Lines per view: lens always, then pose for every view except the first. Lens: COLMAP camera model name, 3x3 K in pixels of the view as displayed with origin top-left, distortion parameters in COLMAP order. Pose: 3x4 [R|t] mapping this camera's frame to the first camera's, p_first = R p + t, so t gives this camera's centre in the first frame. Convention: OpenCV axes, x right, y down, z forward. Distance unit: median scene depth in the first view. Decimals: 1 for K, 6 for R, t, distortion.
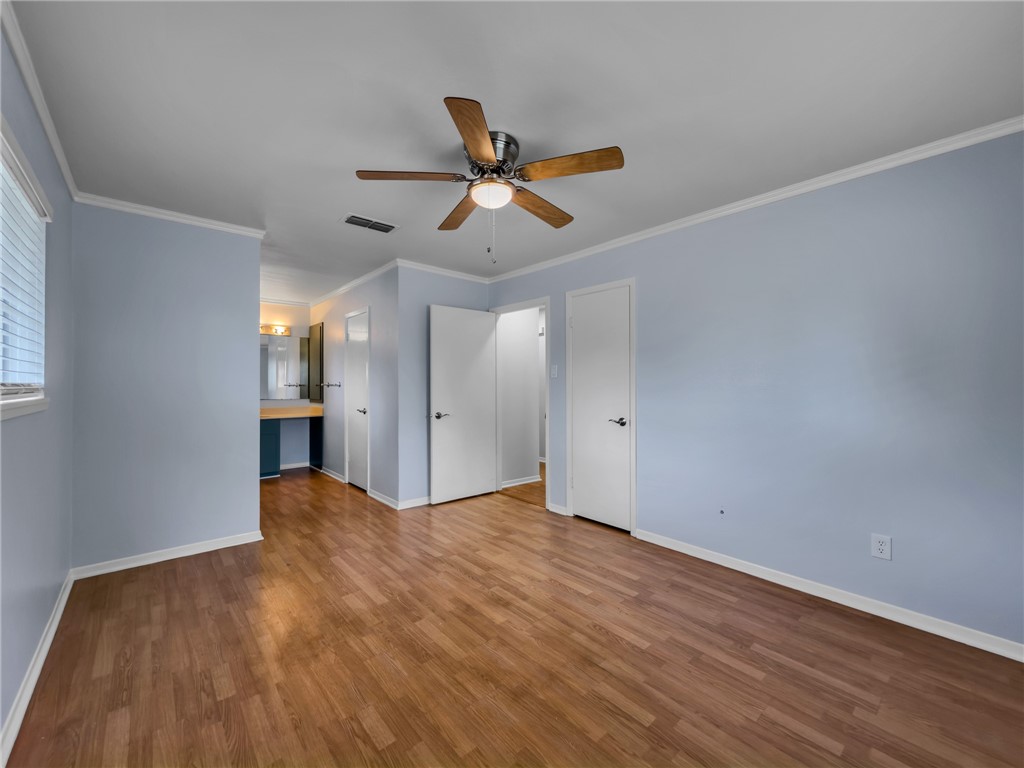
lens RADIAL K [[421.0, 0, 506.2], [0, 421.0, 386.0], [0, 0, 1]] dist [-0.001121, -0.000187]
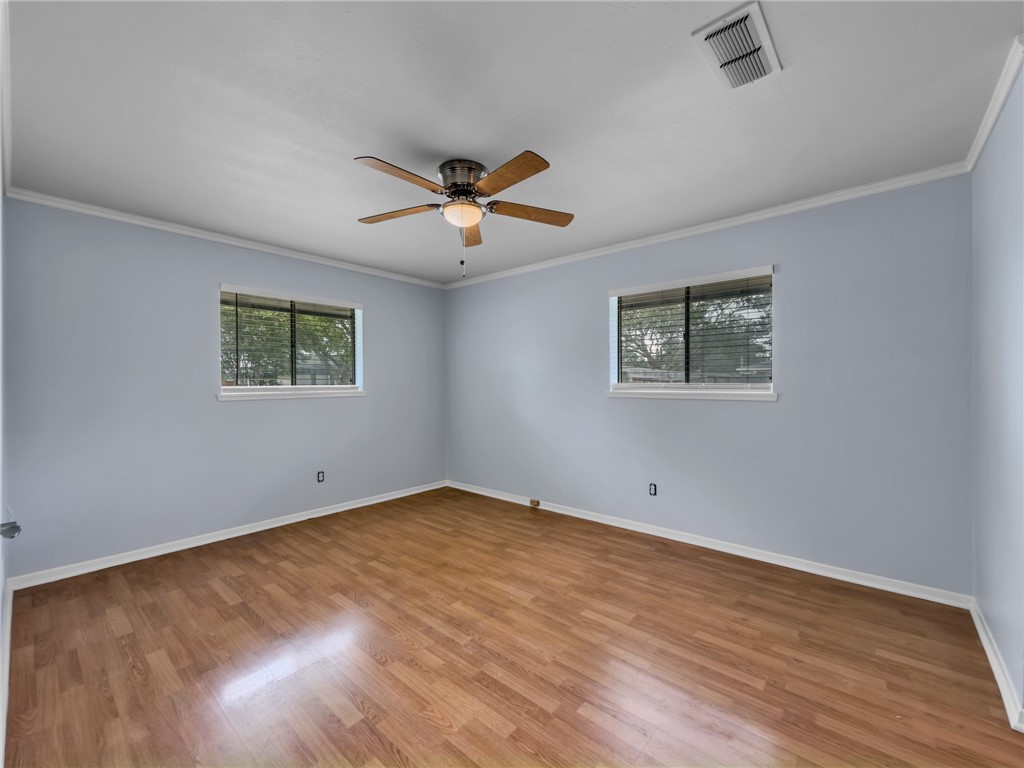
lens RADIAL K [[421.0, 0, 506.2], [0, 421.0, 386.0], [0, 0, 1]] dist [-0.001121, -0.000187]
pose [[-0.991627, 0.002298, -0.129117, -0.002860], [0.001346, 0.999971, 0.007458, 0.009331], [0.129130, 0.007222, -0.991601, 2.102140]]
